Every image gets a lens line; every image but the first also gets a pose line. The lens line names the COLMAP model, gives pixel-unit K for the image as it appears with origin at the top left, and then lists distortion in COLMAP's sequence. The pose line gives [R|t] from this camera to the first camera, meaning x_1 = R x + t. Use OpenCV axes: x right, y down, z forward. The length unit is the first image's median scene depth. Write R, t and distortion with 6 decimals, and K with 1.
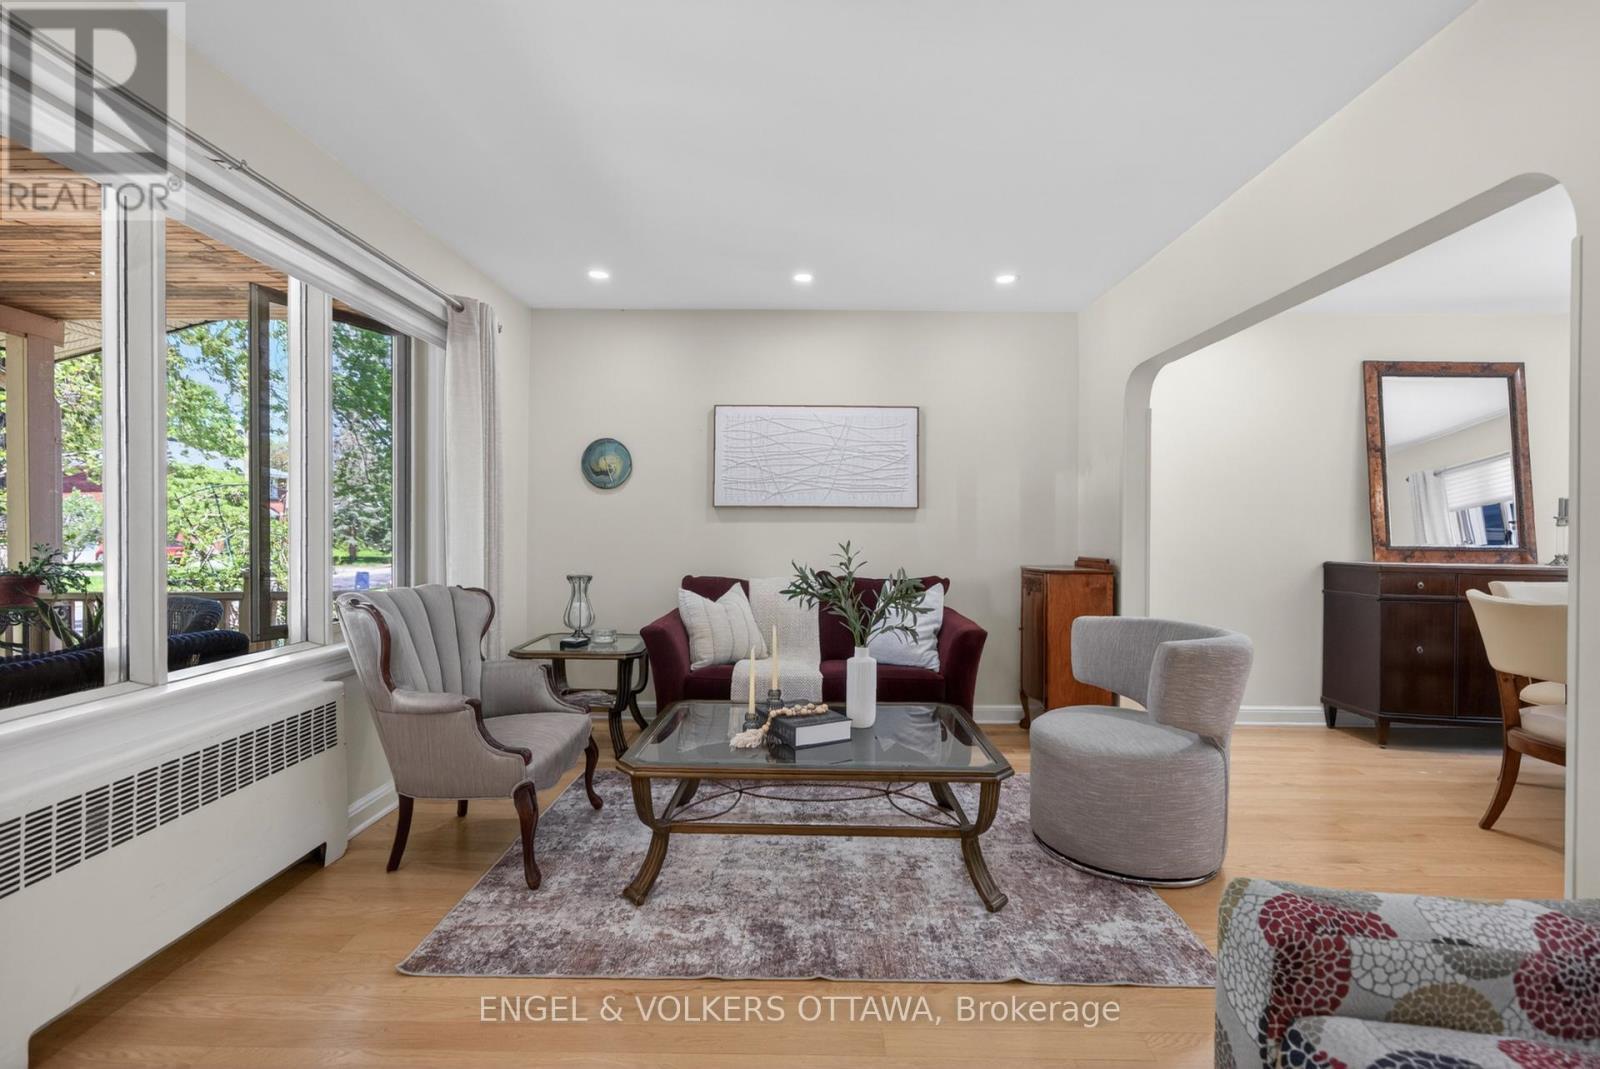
lens RADIAL K [[701.0, 0, 801.3], [0, 701.0, 533.5], [0, 0, 1]] dist [0.011463, -0.000150]
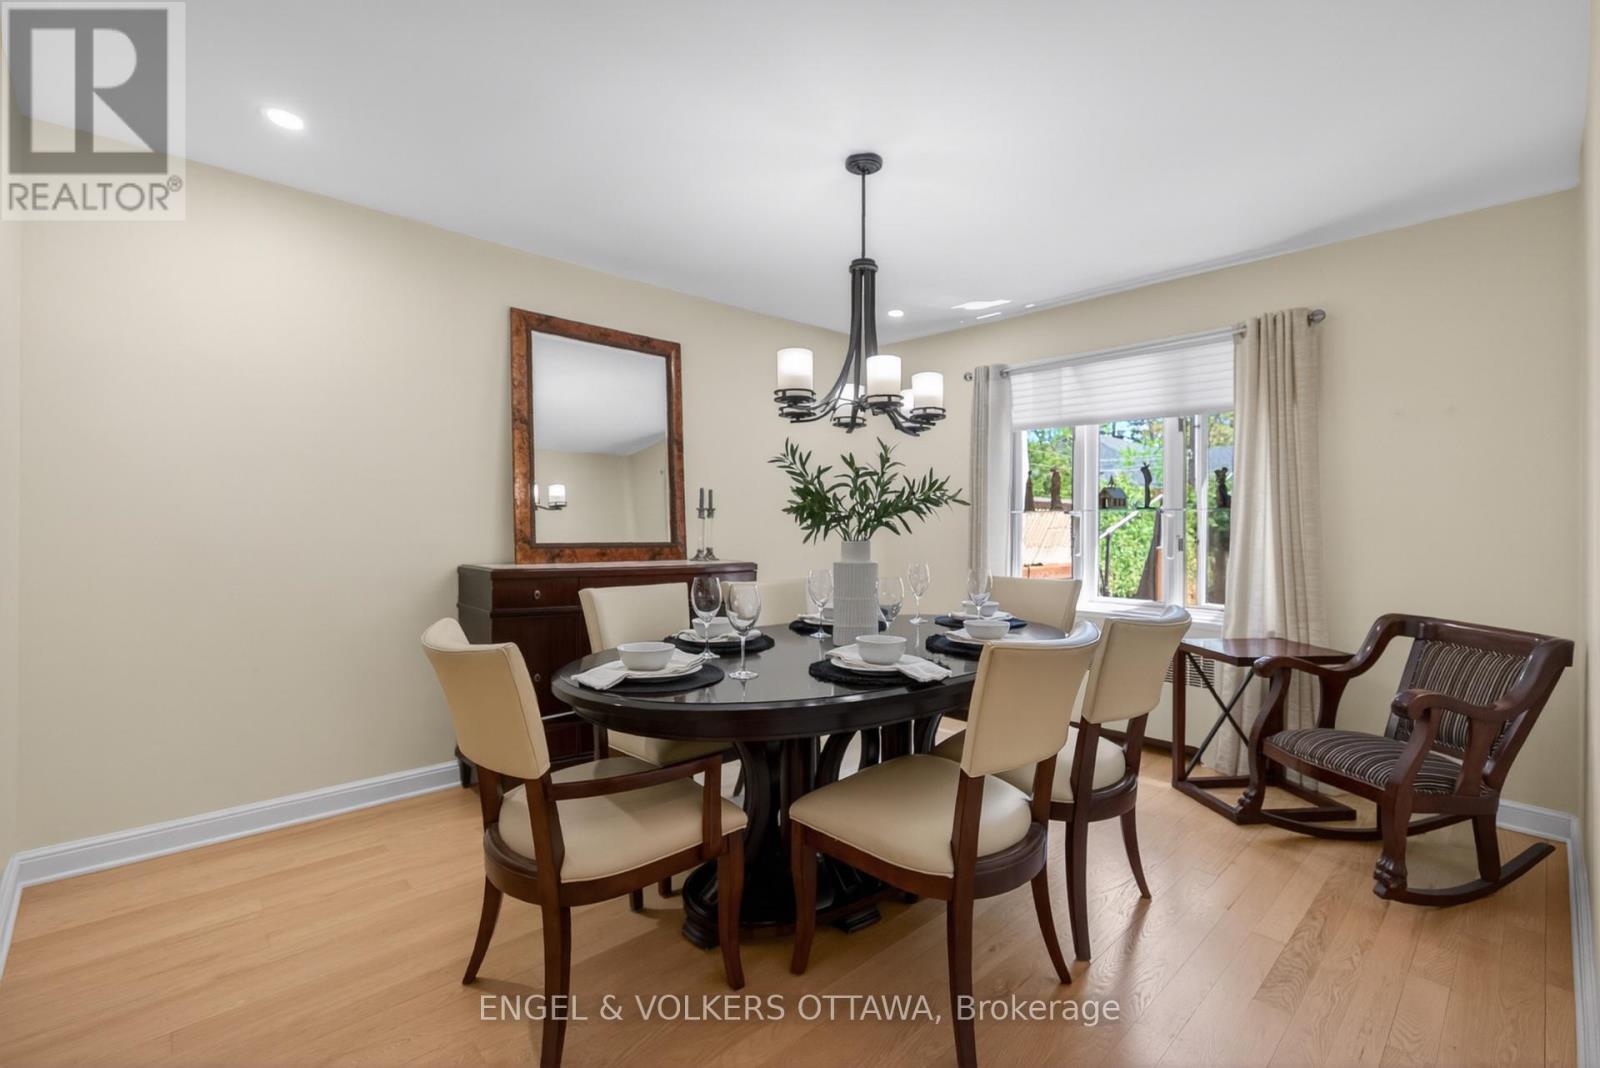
lens RADIAL K [[701.0, 0, 800.2], [0, 701.0, 526.6], [0, 0, 1]] dist [0.011463, -0.000150]
pose [[0.727538, -0.006649, 0.686035, 0.496909], [0.000248, 0.999956, 0.009428, -0.008392], [-0.686067, -0.006689, 0.727507, 0.214319]]
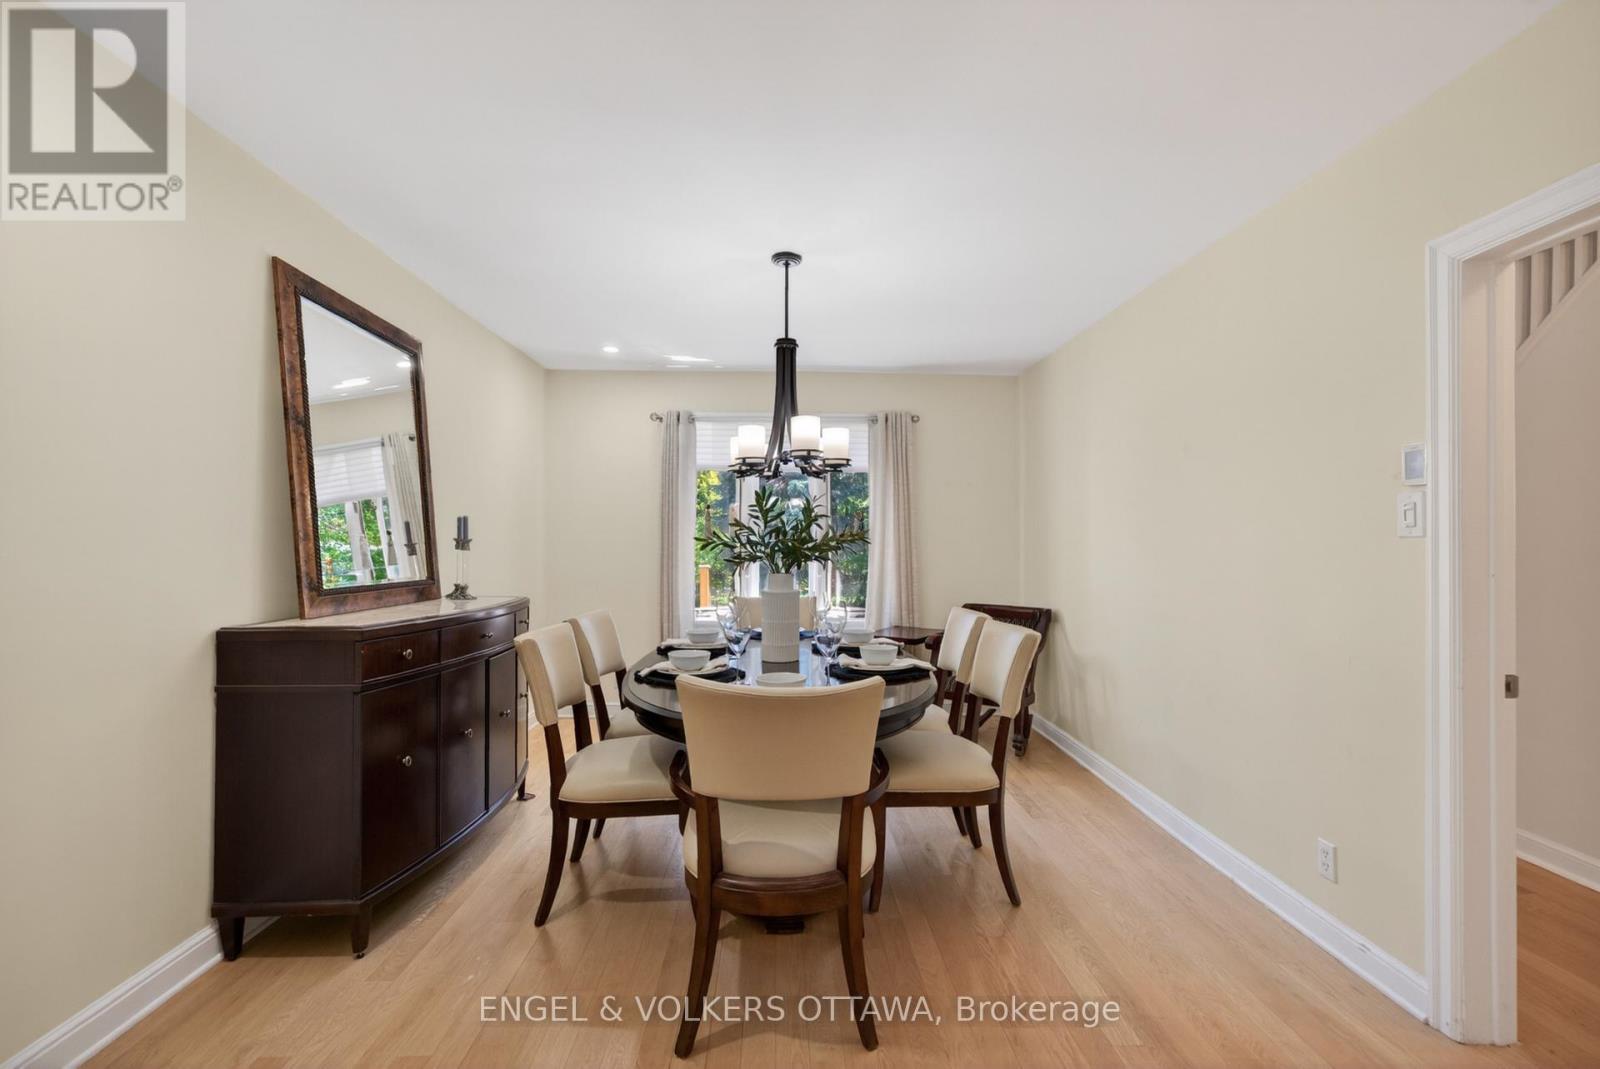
lens RADIAL K [[701.0, 0, 806.0], [0, 701.0, 532.0], [0, 0, 1]] dist [0.011463, -0.000150]
pose [[-0.025470, 0.010383, 0.999622, 0.234200], [0.005925, 0.999930, -0.010235, -0.020551], [-0.999658, 0.005662, -0.025530, 0.601863]]
